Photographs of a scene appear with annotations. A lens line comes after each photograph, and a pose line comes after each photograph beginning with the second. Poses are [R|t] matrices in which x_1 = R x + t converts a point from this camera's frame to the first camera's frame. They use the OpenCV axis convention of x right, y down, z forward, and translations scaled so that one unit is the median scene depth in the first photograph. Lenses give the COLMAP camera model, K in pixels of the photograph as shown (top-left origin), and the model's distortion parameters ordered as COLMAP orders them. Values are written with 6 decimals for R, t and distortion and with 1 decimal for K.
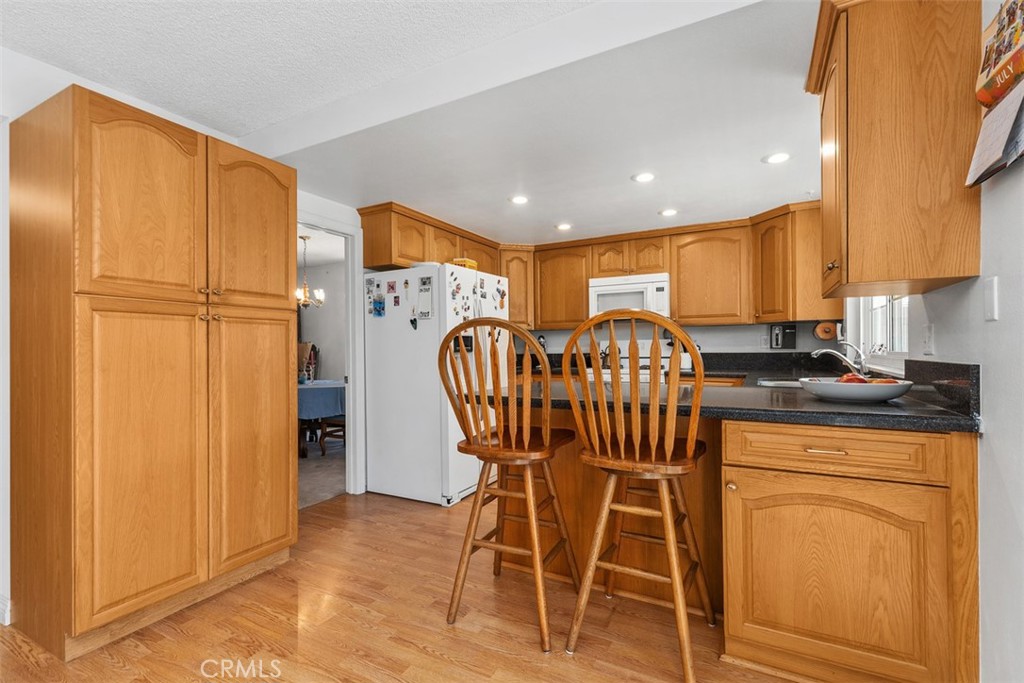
lens RADIAL K [[462.2, 0, 515.0], [0, 462.2, 345.1], [0, 0, 1]] dist [0.008482, -0.002487]
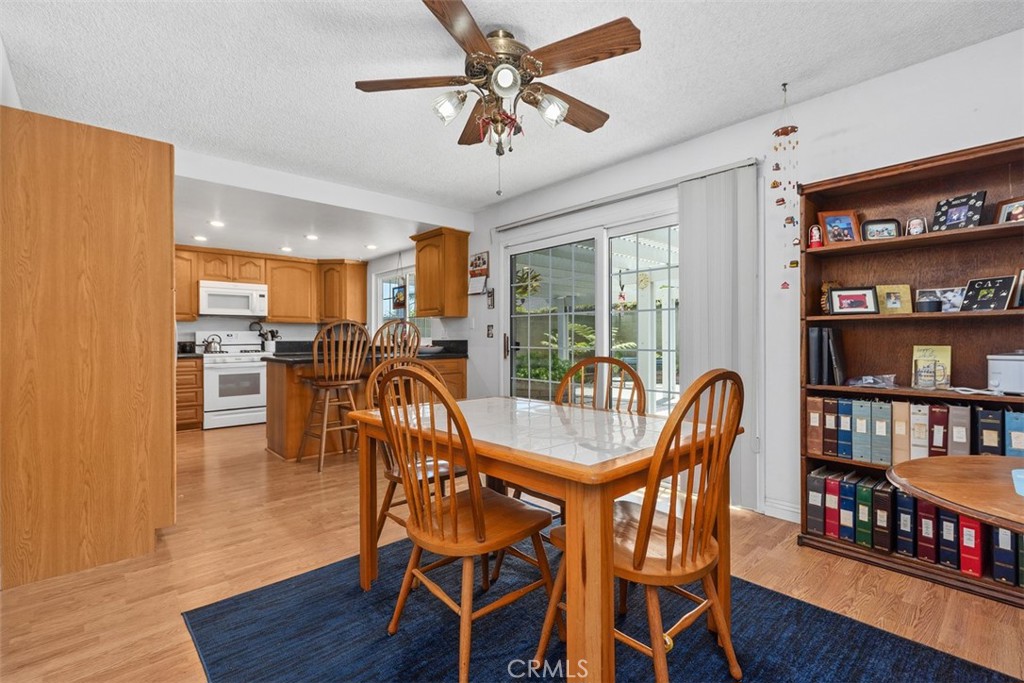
lens RADIAL K [[462.2, 0, 509.1], [0, 462.2, 338.6], [0, 0, 1]] dist [0.008482, -0.002487]
pose [[0.338132, 0.011565, 0.941028, -0.843488], [-0.006003, 0.999931, -0.010132, 0.021523], [-0.941080, -0.002223, 0.338178, -0.209447]]
